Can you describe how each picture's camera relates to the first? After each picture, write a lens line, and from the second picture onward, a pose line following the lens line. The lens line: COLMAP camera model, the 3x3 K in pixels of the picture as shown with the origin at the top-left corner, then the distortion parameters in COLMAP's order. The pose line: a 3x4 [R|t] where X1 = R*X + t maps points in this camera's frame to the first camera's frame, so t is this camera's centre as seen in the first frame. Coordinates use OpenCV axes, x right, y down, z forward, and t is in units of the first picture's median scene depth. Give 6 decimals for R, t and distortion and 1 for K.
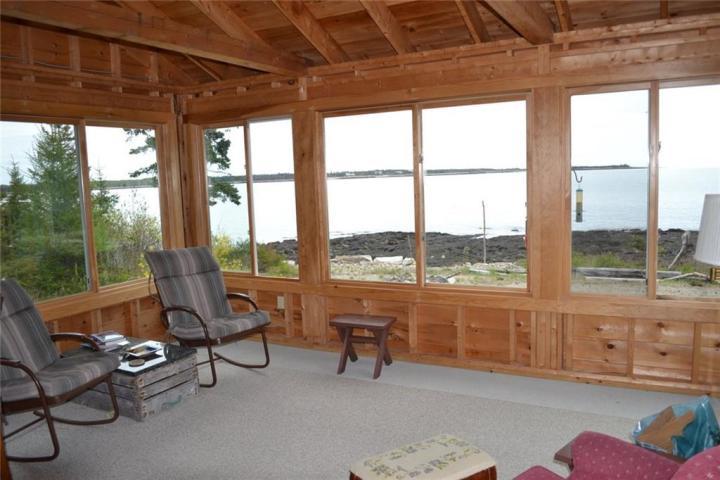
lens RADIAL K [[571.6, 0, 355.4], [0, 571.6, 243.0], [0, 0, 1]] dist [-0.086616, 0.016484]
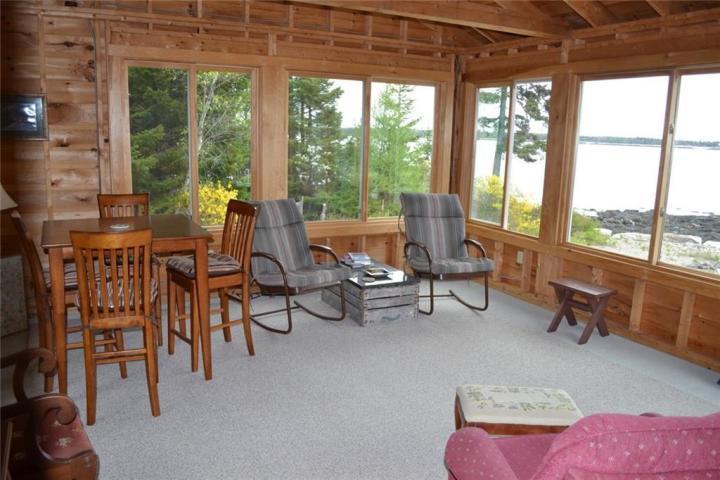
lens RADIAL K [[571.6, 0, 360.3], [0, 571.6, 243.0], [0, 0, 1]] dist [-0.086616, 0.016484]
pose [[0.831665, 0.163811, -0.530565, 0.199642], [-0.122987, 0.986105, 0.111676, -0.002734], [0.541487, -0.027624, 0.840255, -0.045321]]
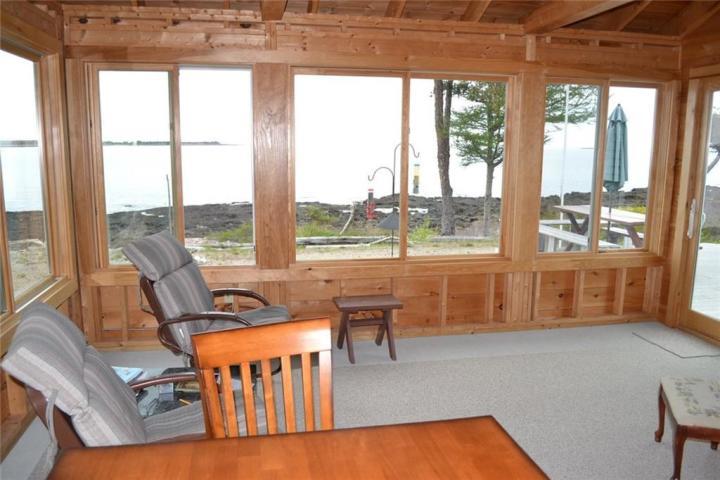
lens RADIAL K [[571.6, 0, 353.5], [0, 571.6, 238.2], [0, 0, 1]] dist [-0.086616, 0.016484]
pose [[0.779247, -0.058085, 0.624019, -0.564639], [0.035661, 0.998192, 0.048383, -0.011916], [-0.625701, -0.015449, 0.779910, 0.289249]]
